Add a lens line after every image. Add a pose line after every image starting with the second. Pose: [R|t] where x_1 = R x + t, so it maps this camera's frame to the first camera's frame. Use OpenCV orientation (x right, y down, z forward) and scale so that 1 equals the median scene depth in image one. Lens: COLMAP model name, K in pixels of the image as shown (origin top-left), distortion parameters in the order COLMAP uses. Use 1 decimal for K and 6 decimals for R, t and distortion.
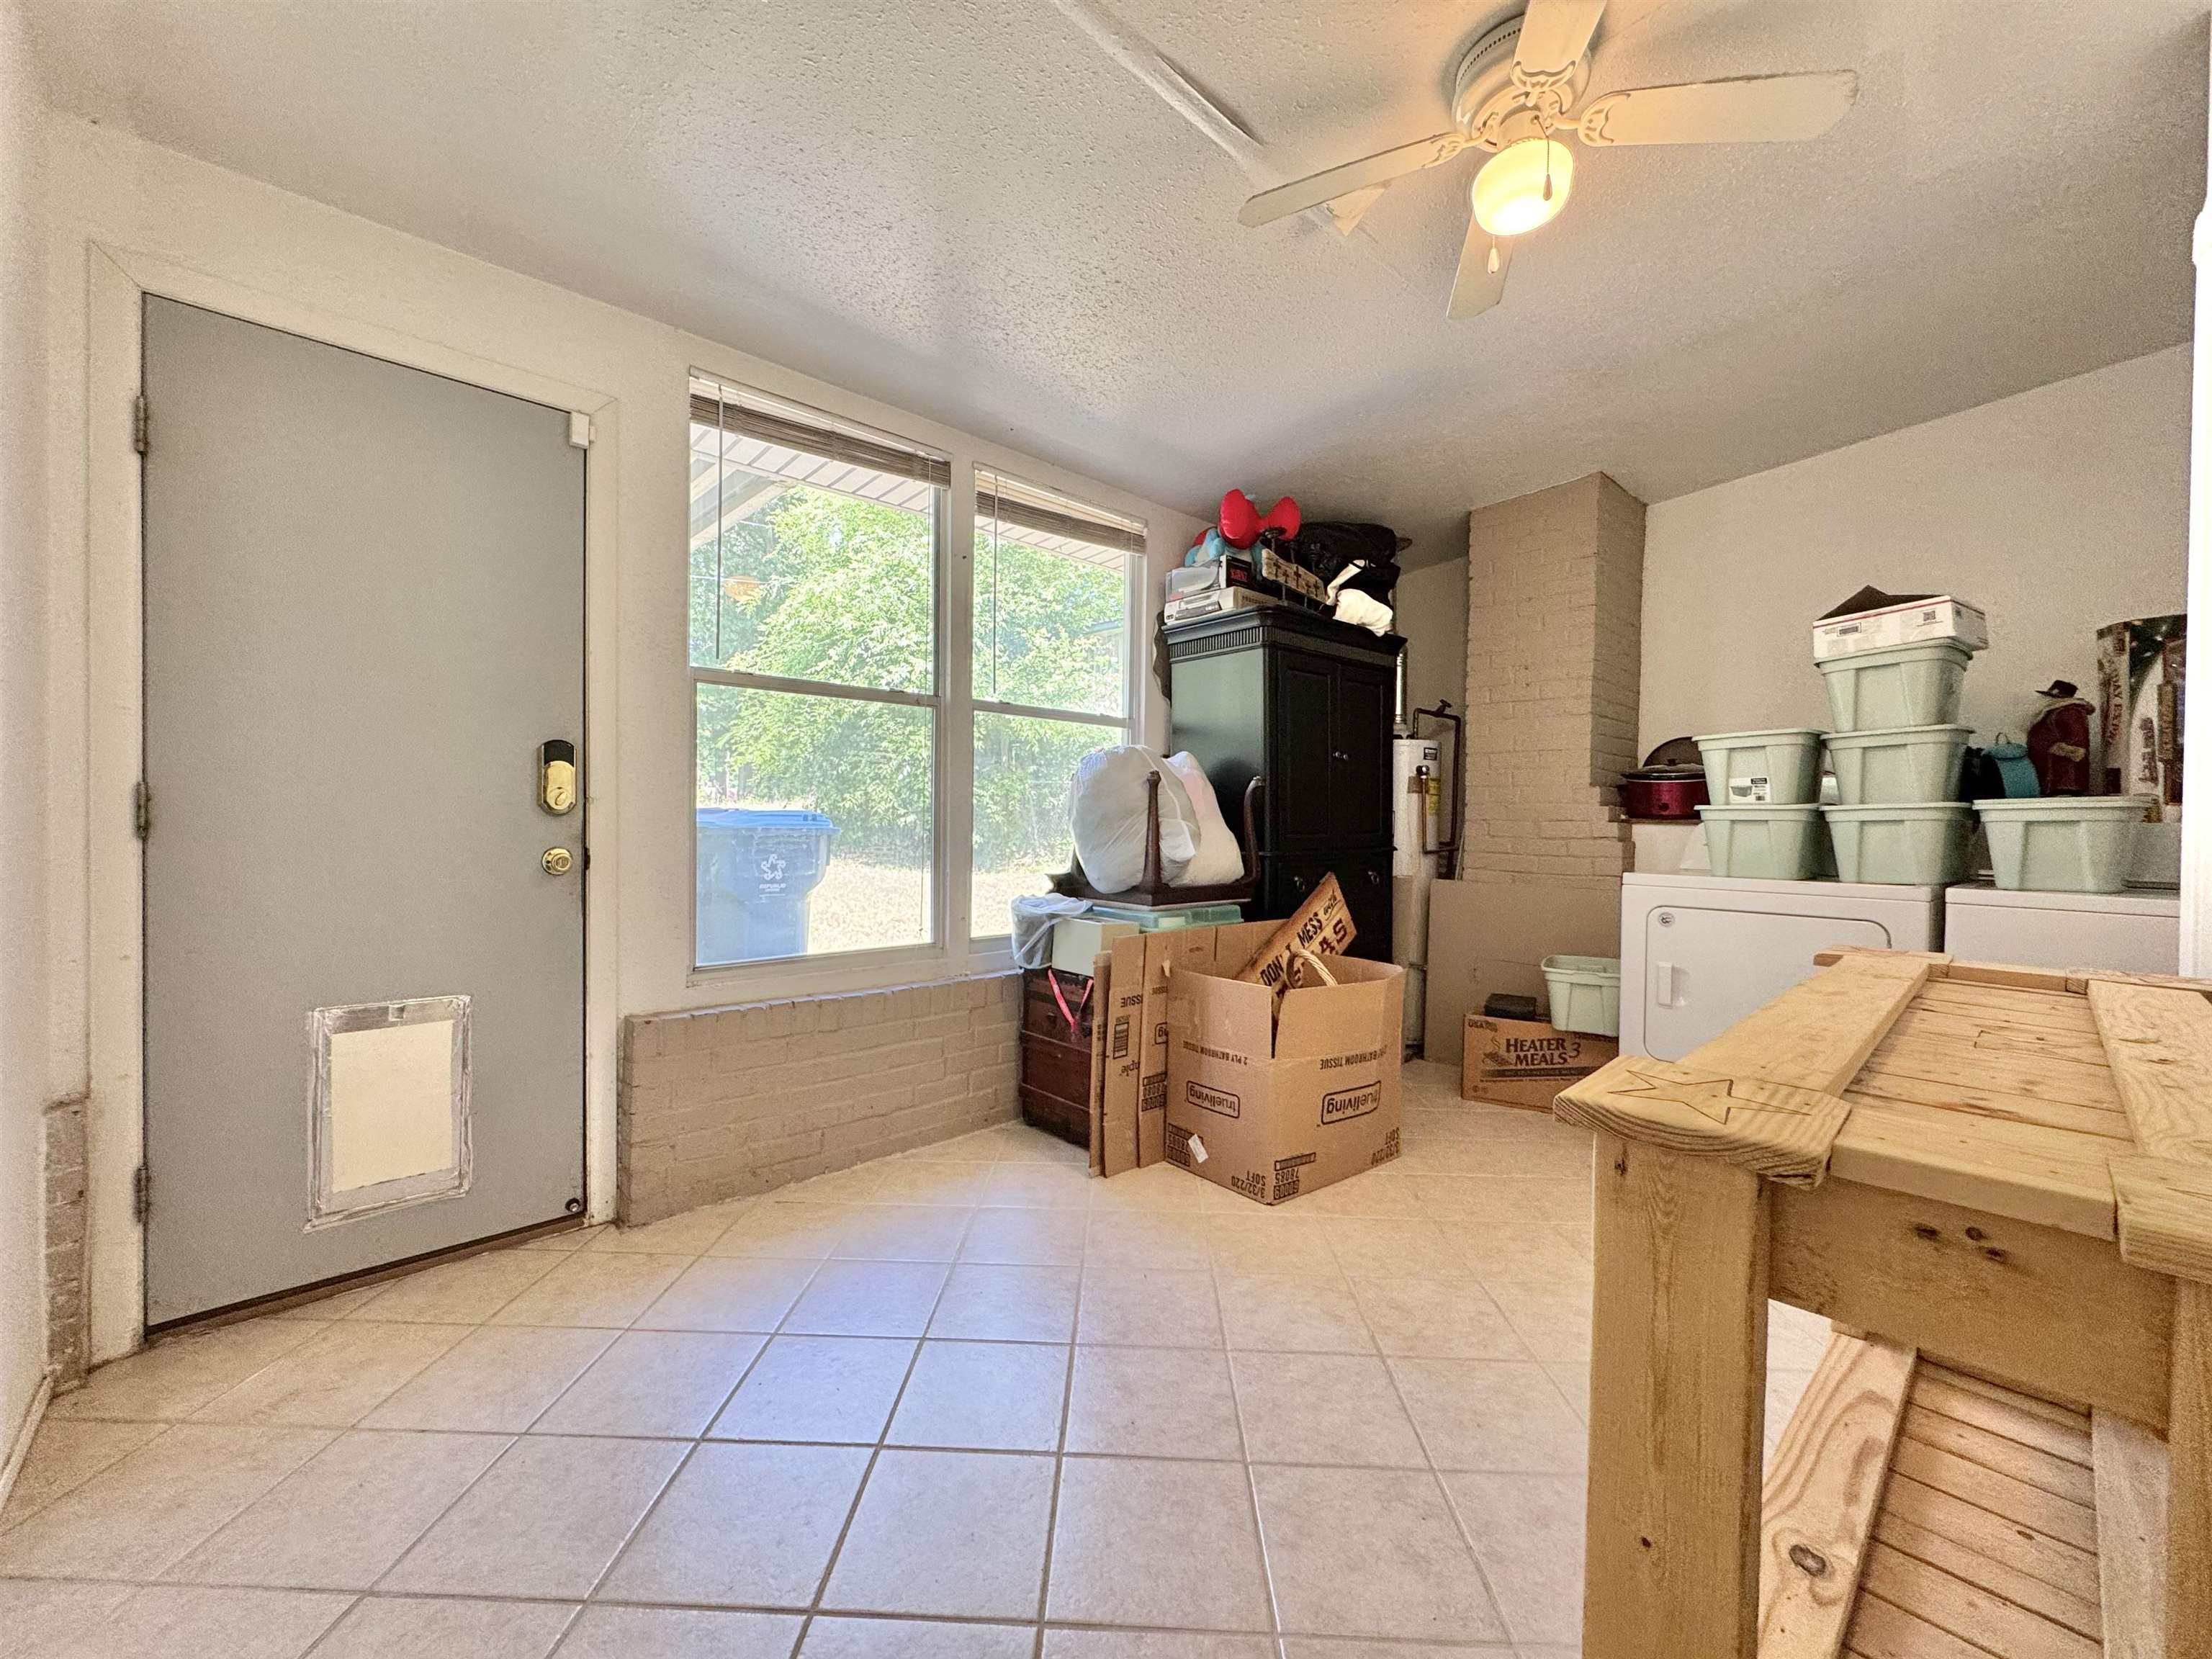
lens RADIAL K [[877.4, 0, 1101.5], [0, 877.4, 830.0], [0, 0, 1]] dist [-0.002738, 0.000020]
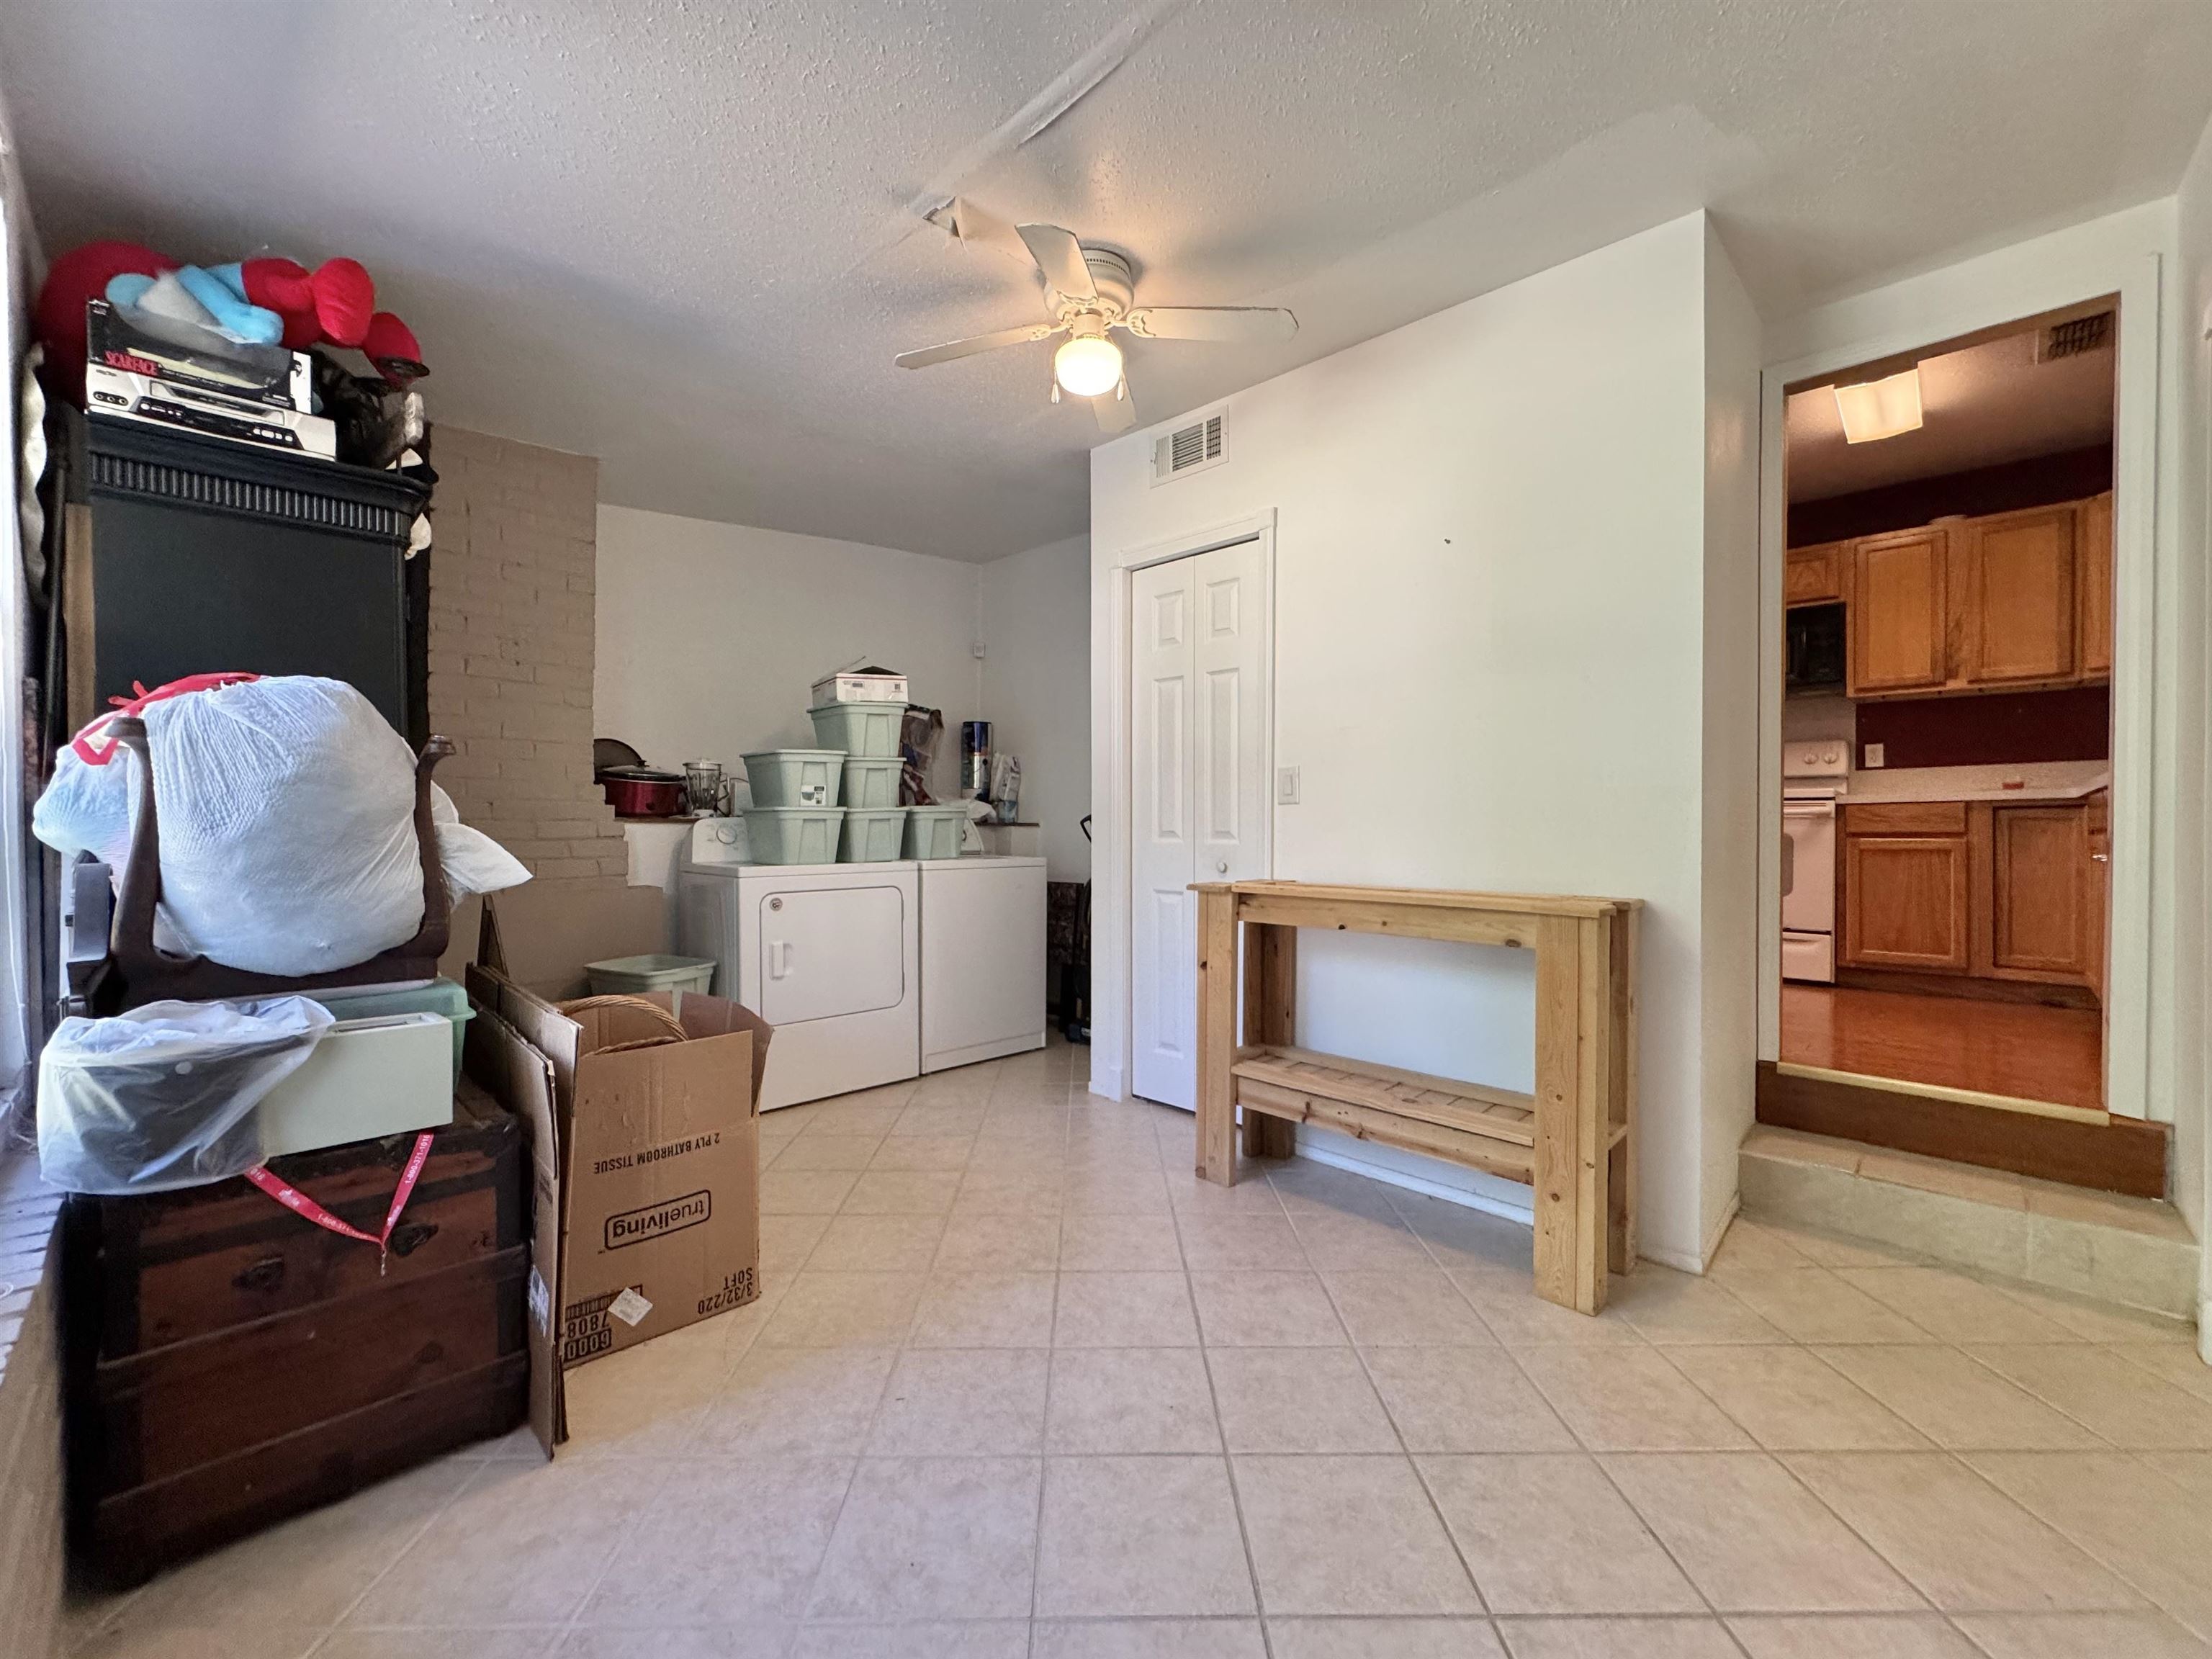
lens RADIAL K [[877.4, 0, 1101.5], [0, 877.4, 830.0], [0, 0, 1]] dist [-0.002738, 0.000020]
pose [[-0.048955, -0.018713, 0.998626, -0.577417], [0.011343, 0.999750, 0.019291, -0.015394], [-0.998737, 0.012272, -0.048730, 0.662243]]
